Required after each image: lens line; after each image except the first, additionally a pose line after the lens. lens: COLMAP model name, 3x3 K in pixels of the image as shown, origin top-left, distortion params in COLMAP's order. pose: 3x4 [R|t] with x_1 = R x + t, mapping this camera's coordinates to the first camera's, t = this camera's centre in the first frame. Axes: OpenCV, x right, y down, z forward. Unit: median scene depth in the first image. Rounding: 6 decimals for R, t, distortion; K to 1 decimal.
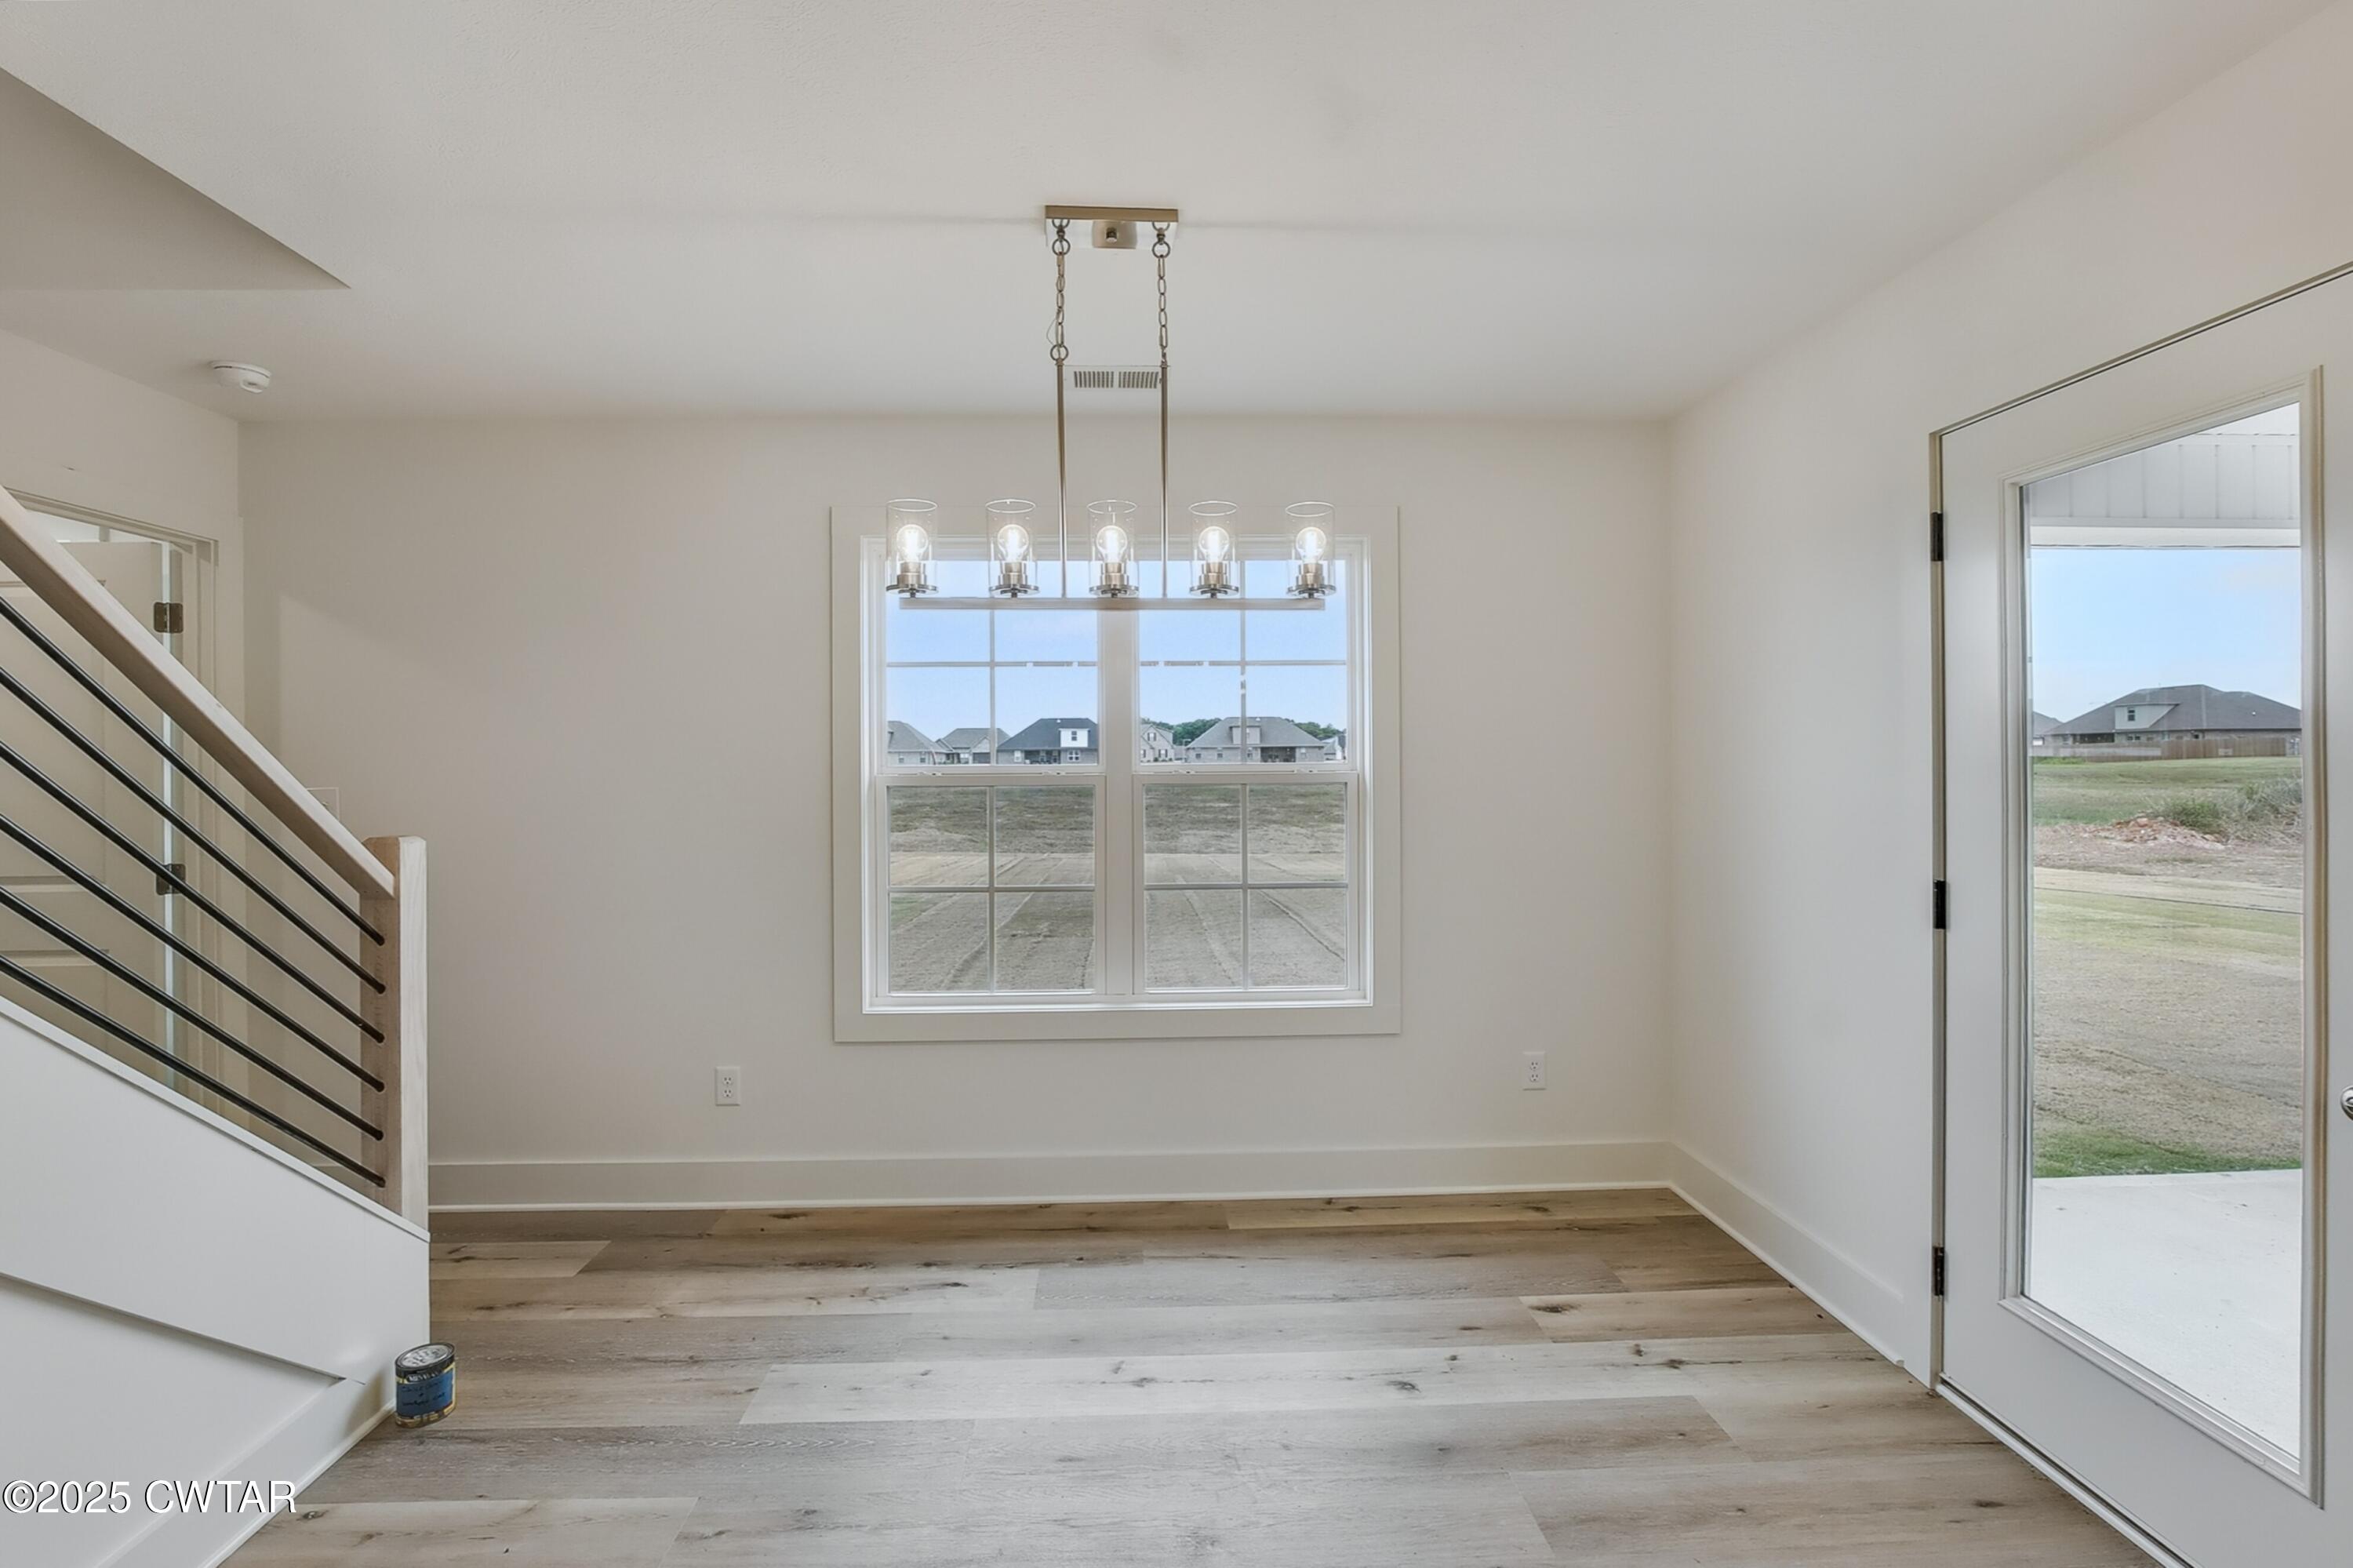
lens RADIAL K [[1094.9, 0, 1170.3], [0, 1094.9, 755.8], [0, 0, 1]] dist [-0.020444, 0.000123]
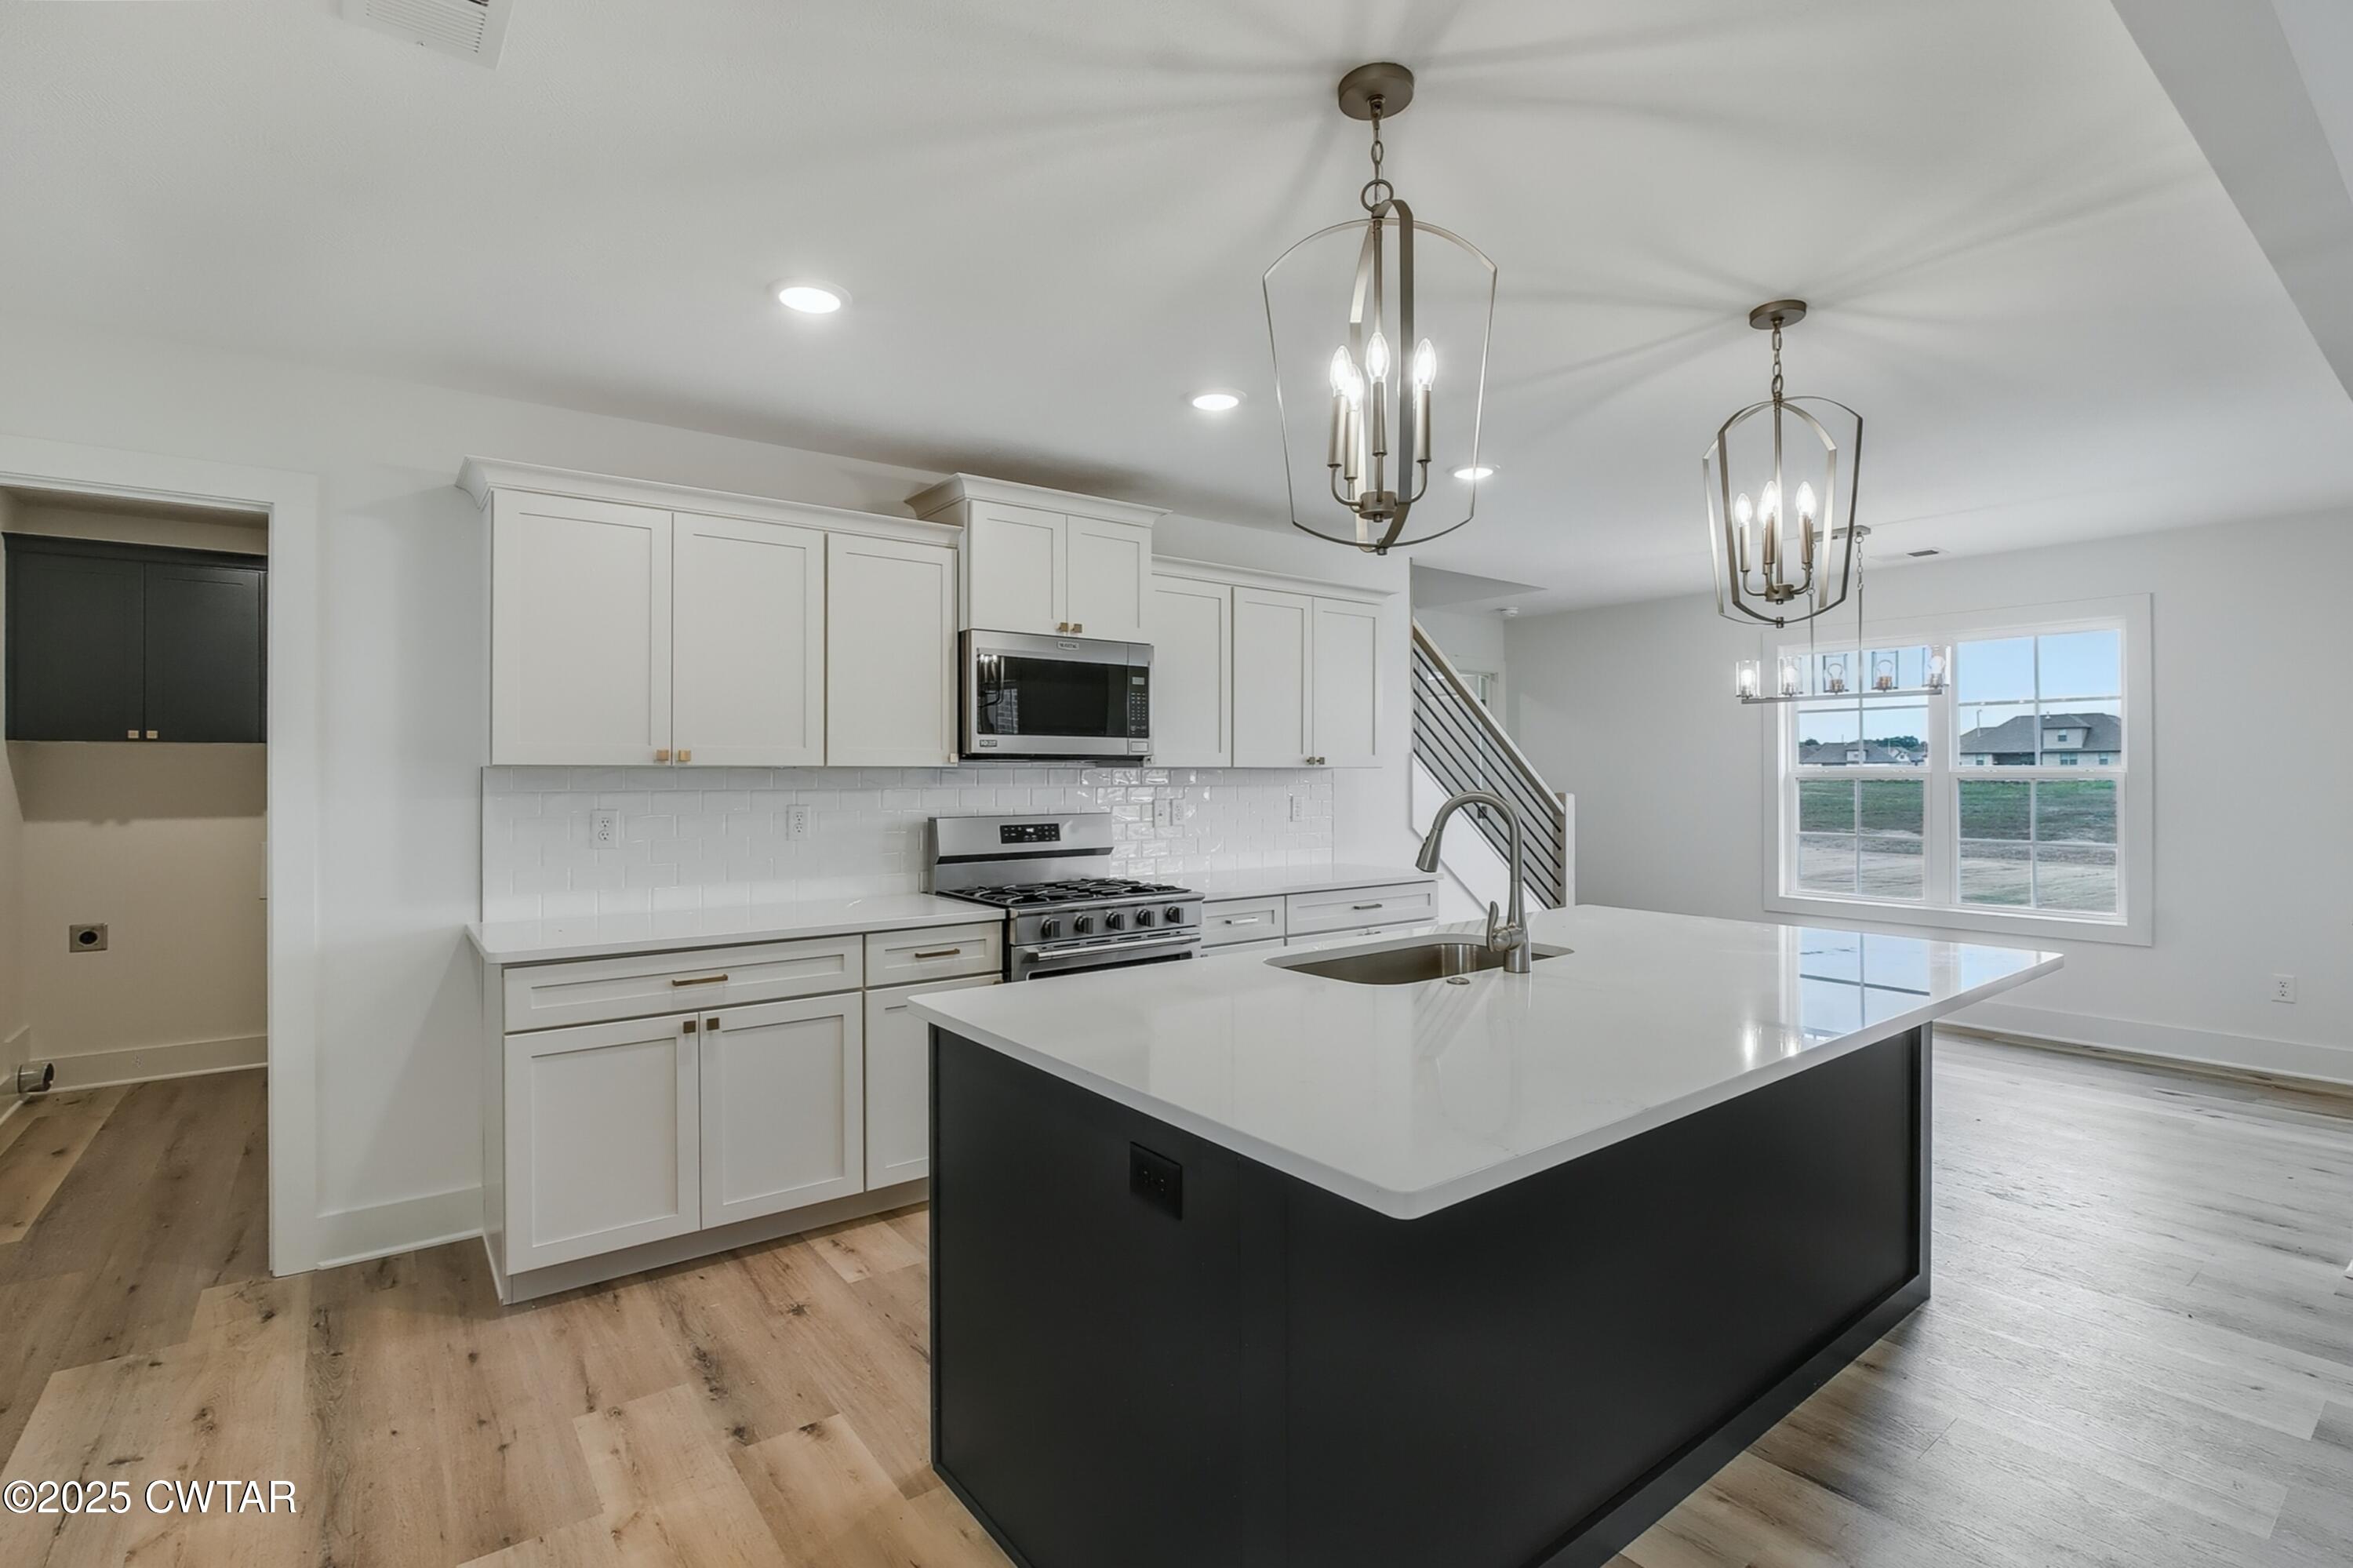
lens RADIAL K [[1081.7, 0, 1163.8], [0, 1081.7, 780.0], [0, 0, 1]] dist [-0.015250, 0.000724]
pose [[0.567710, 0.014183, -0.823106, 0.686799], [0.003933, 0.999793, 0.019940, -0.010591], [0.823219, -0.014557, 0.567537, -0.994921]]
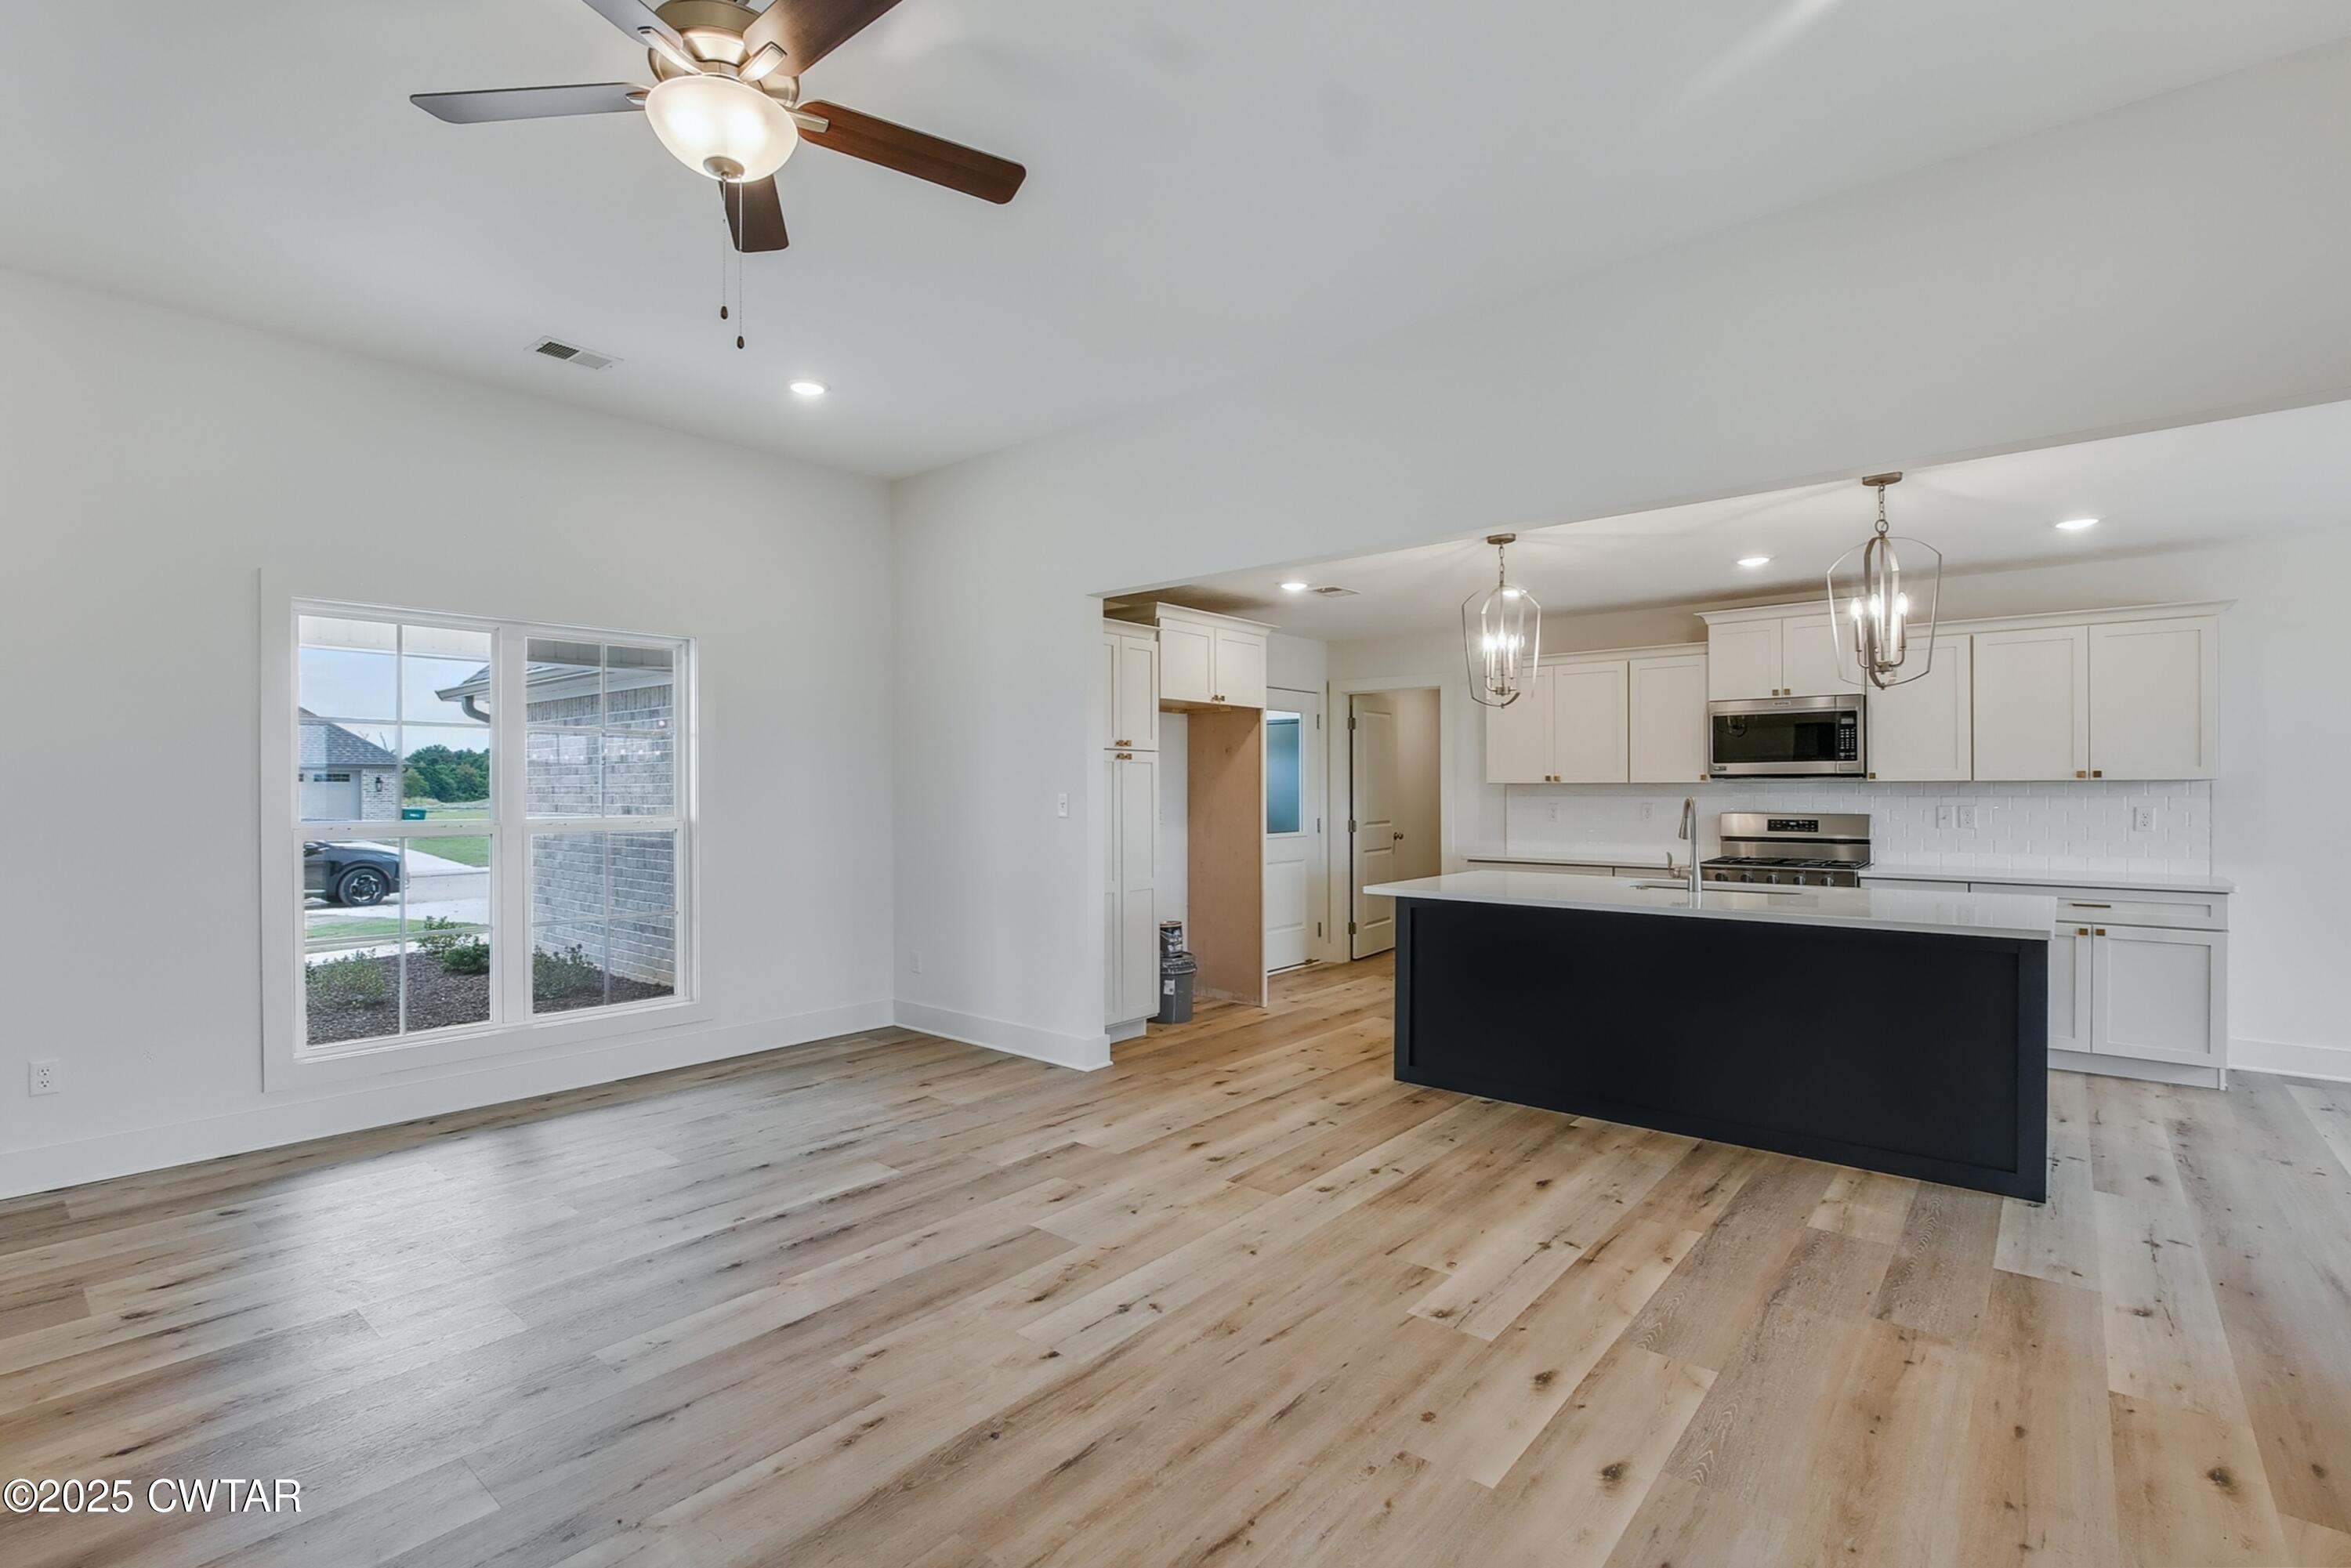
lens RADIAL K [[1080.7, 0, 1162.8], [0, 1080.7, 780.0], [0, 0, 1]] dist [-0.015250, 0.000724]
pose [[-0.679112, 0.004956, -0.734018, 1.686968], [0.015946, 0.999841, -0.008002, -0.007047], [0.733861, -0.017139, -0.679083, 0.047169]]
